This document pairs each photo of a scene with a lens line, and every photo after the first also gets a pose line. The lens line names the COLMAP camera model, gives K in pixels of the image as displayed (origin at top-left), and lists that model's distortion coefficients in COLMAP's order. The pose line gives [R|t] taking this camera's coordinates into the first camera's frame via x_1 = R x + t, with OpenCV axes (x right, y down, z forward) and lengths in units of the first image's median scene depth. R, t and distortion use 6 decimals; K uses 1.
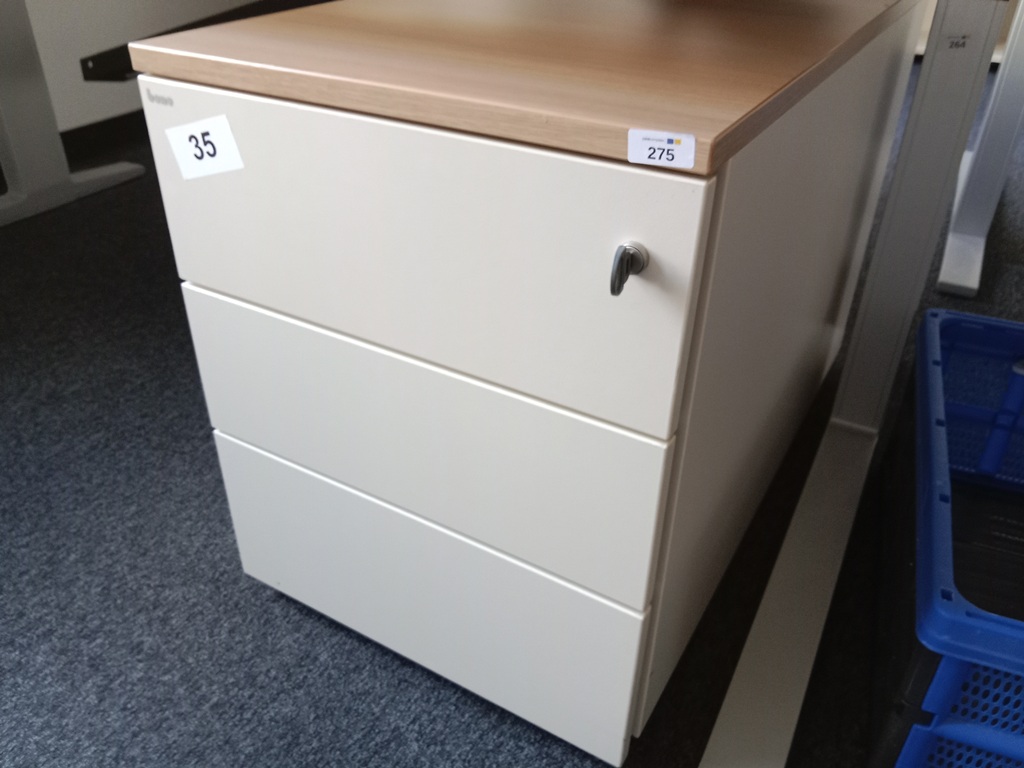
lens RADIAL K [[831.5, 0, 512.0], [0, 831.5, 384.0], [0, 0, 1]] dist [-0.029083, -0.006245]
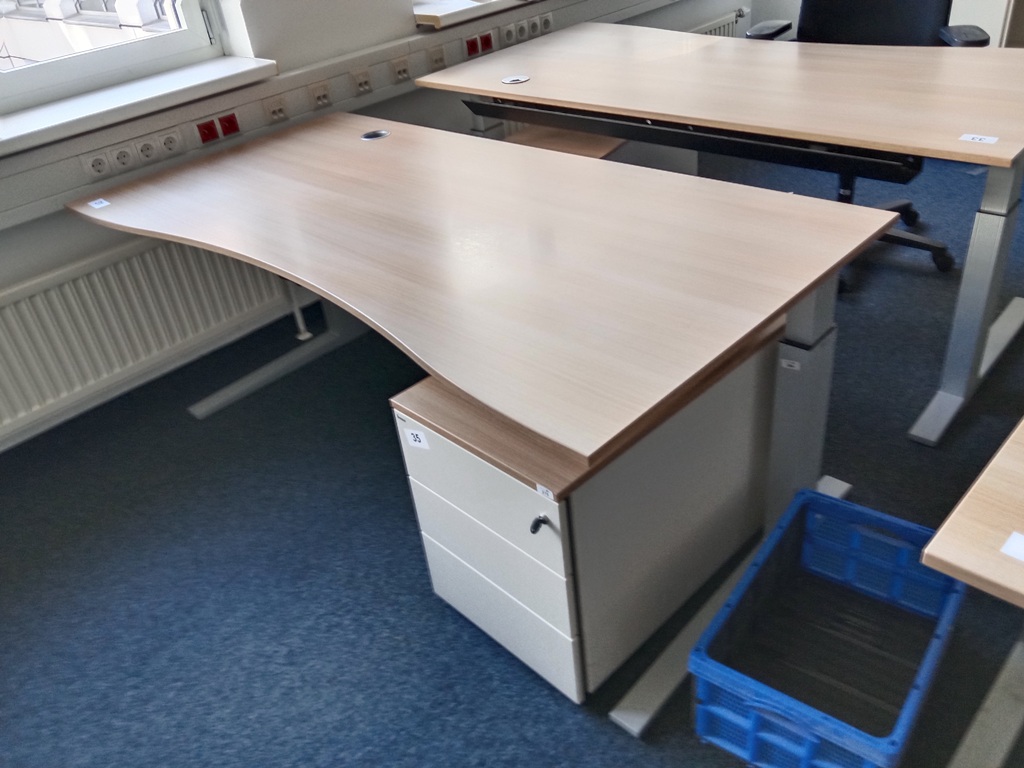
lens RADIAL K [[804.3, 0, 512.0], [0, 804.3, 384.0], [0, 0, 1]] dist [-0.005117, -0.002222]
pose [[0.956342, 0.046307, -0.288559, 0.483273], [-0.042479, 0.998907, 0.019519, -0.393626], [0.289148, -0.006409, 0.957263, -1.012535]]
